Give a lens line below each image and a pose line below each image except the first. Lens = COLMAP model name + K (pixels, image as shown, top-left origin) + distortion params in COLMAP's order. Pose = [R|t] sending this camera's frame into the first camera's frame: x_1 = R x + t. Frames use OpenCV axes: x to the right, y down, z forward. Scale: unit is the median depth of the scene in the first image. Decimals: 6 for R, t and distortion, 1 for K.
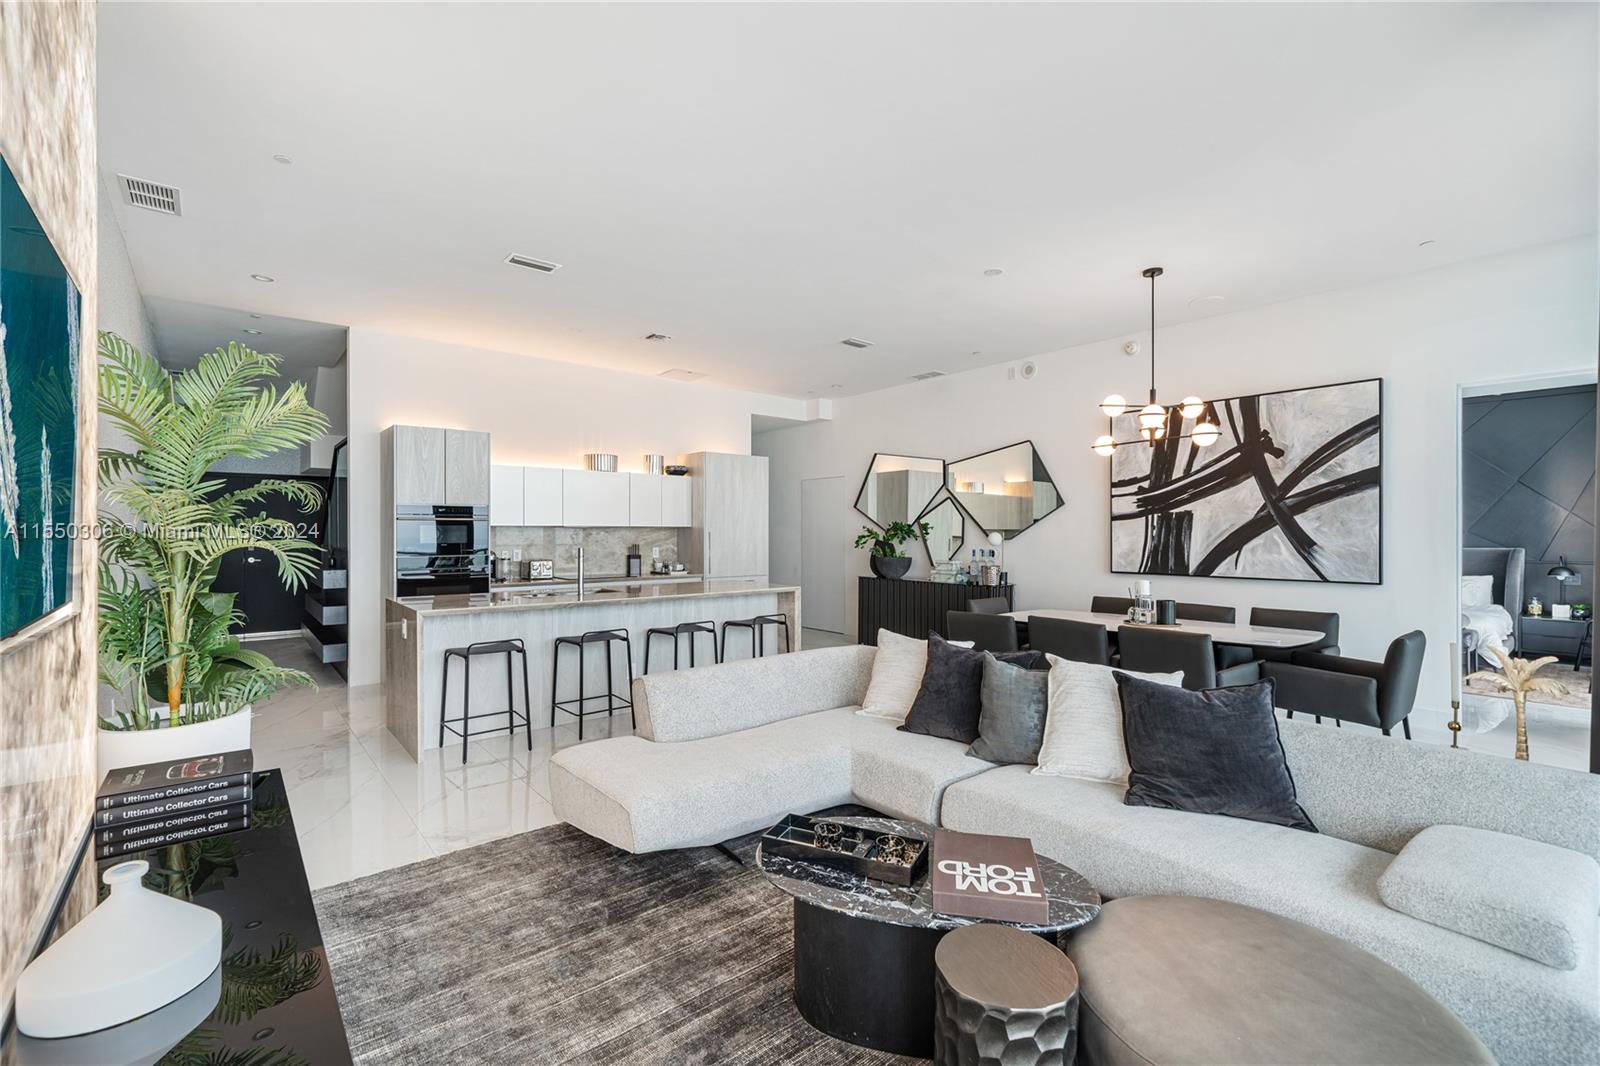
lens RADIAL K [[695.4, 0, 795.9], [0, 695.4, 529.8], [0, 0, 1]] dist [-0.000818, -0.000181]
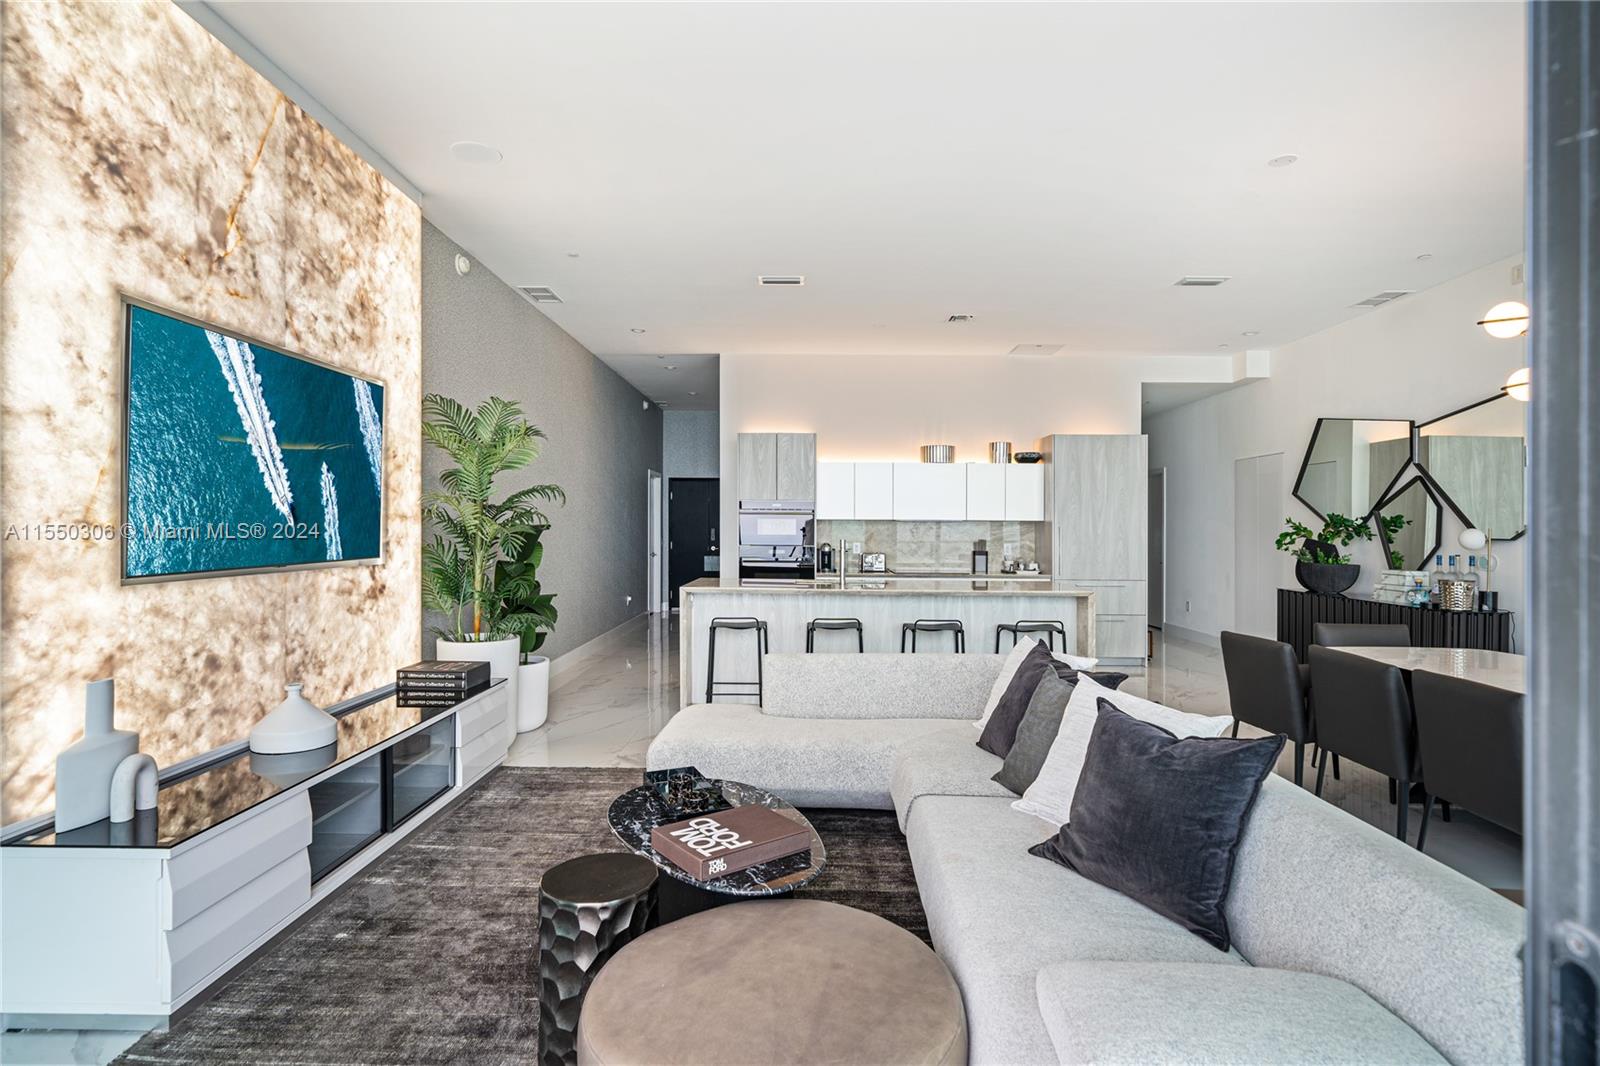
lens RADIAL K [[792.3, 0, 792.4], [0, 792.3, 526.4], [0, 0, 1]] dist [-0.002084, 0.000498]
pose [[0.759794, 0.004723, -0.650146, 0.345712], [-0.004997, 0.999986, 0.001424, 0.004217], [0.650144, 0.002167, 0.759808, 0.042575]]
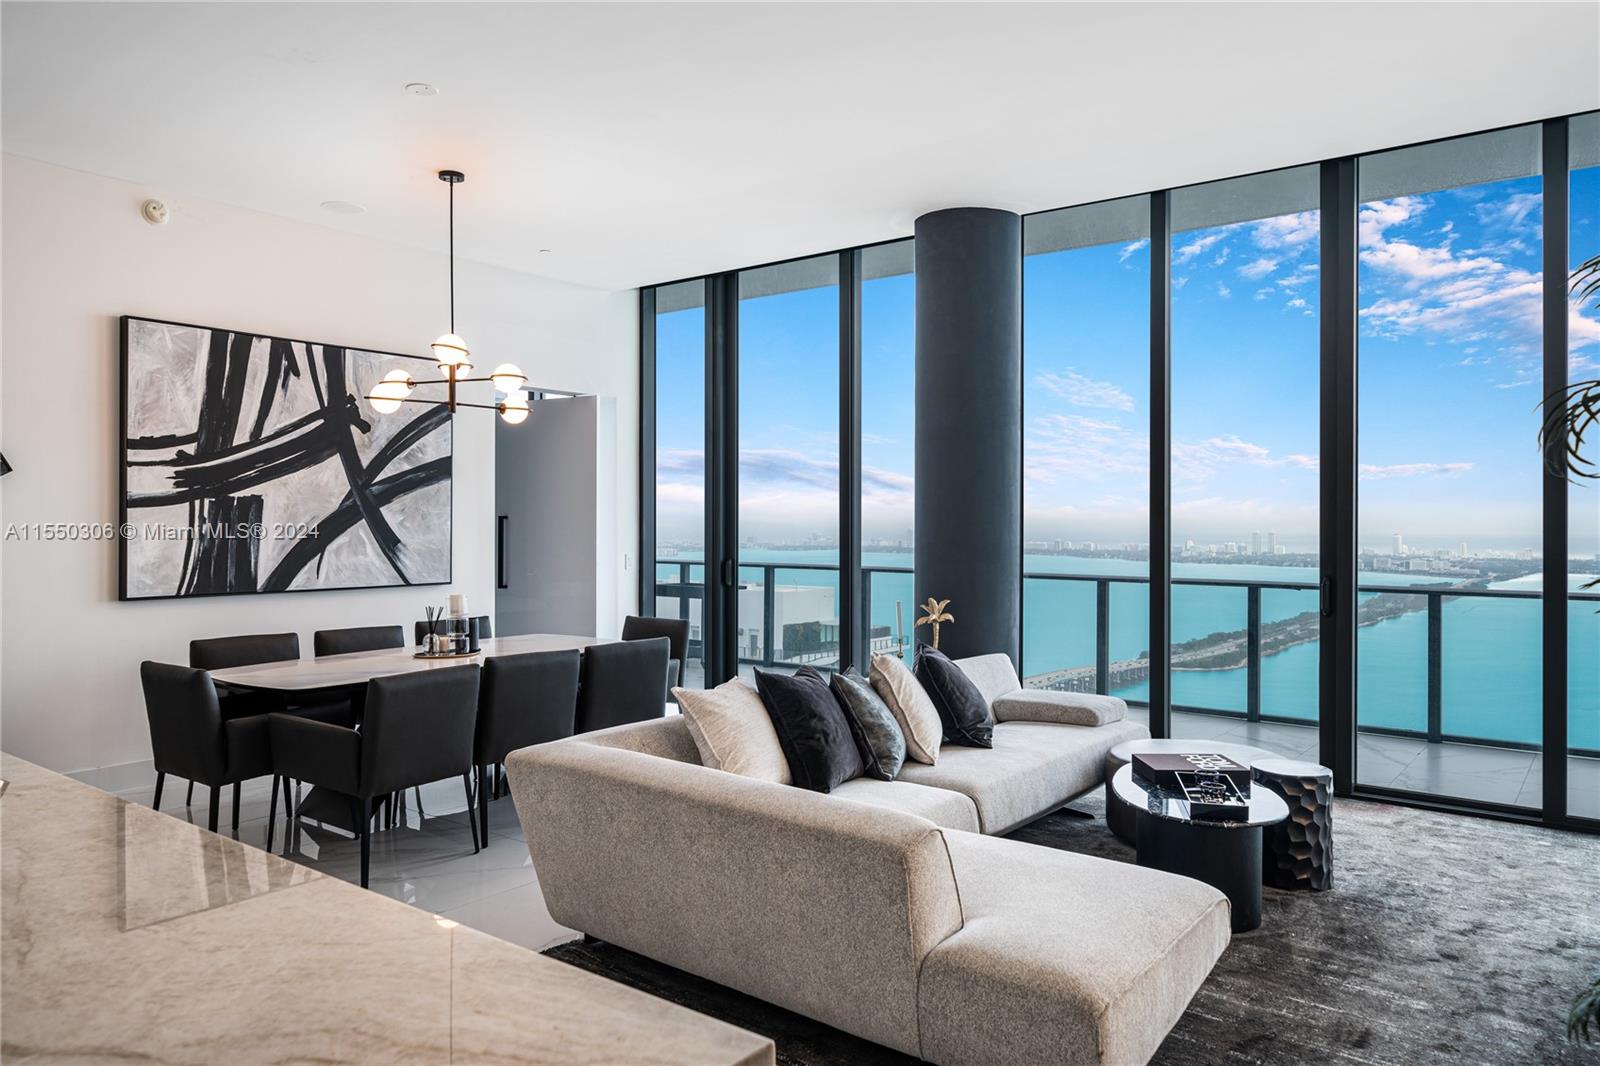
lens RADIAL K [[1066.5, 0, 794.2], [0, 1066.5, 517.8], [0, 0, 1]] dist [0.000861, -0.000141]
pose [[-0.211458, 0.004188, 0.977378, -0.542701], [-0.005780, 0.999968, -0.005535, -0.003305], [-0.977370, -0.006820, -0.211427, 0.717822]]
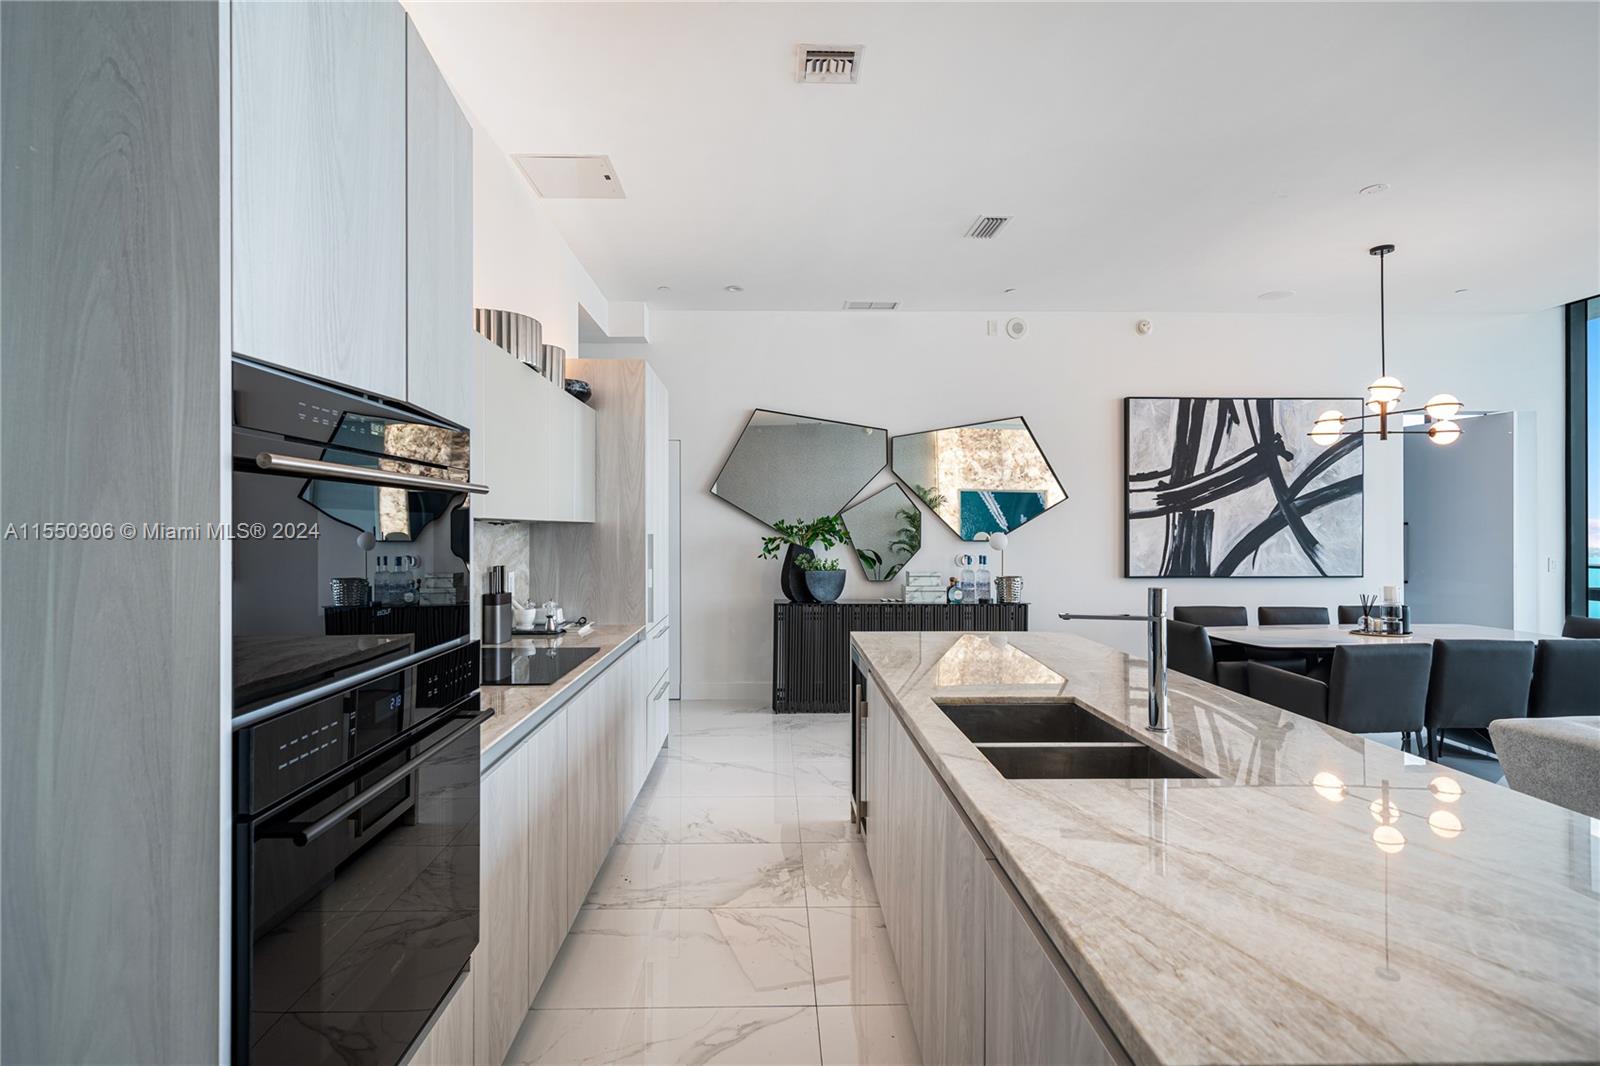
lens RADIAL K [[763.4, 0, 797.1], [0, 763.4, 527.3], [0, 0, 1]] dist [0.001339, 0.000015]
pose [[0.623985, 0.000286, 0.781437, -0.615637], [-0.002921, 0.999994, 0.001967, -0.003237], [-0.781431, -0.003511, 0.623982, 0.792351]]
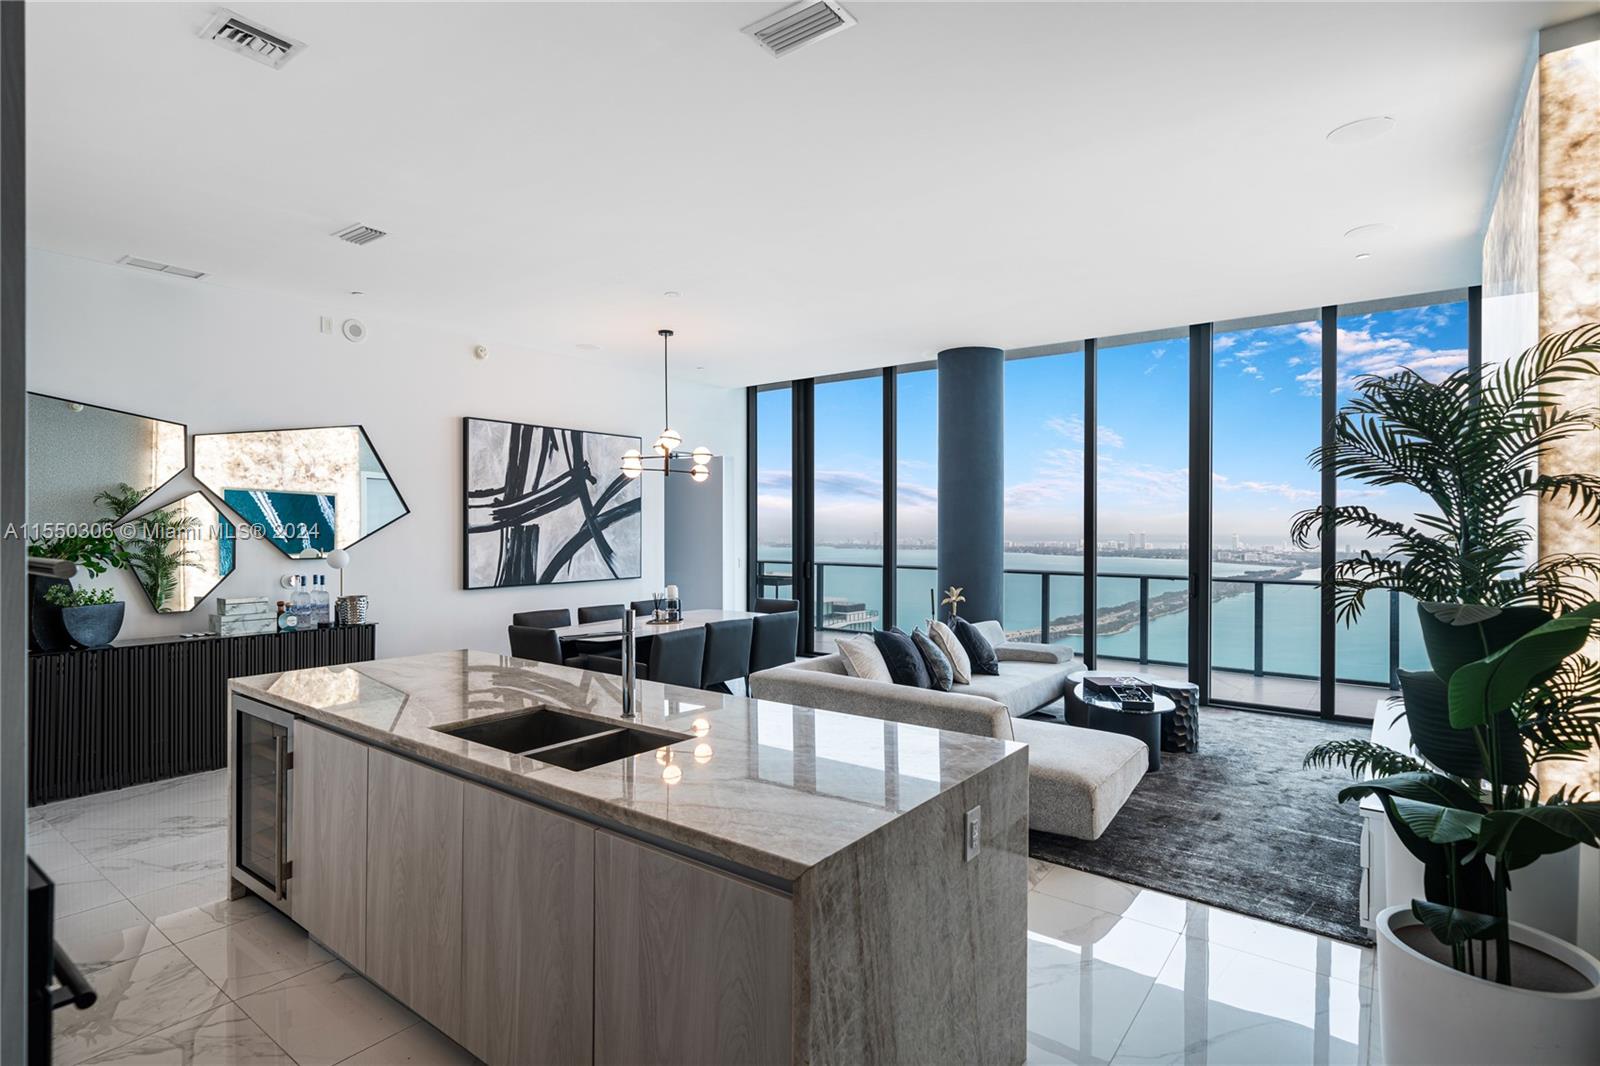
lens RADIAL K [[792.3, 0, 792.4], [0, 792.3, 526.4], [0, 0, 1]] dist [-0.002084, 0.000498]
pose [[-0.215724, 0.000213, 0.976454, -0.726813], [-0.004076, 0.999991, -0.001119, -0.024710], [-0.976446, -0.004222, -0.215721, 0.881480]]
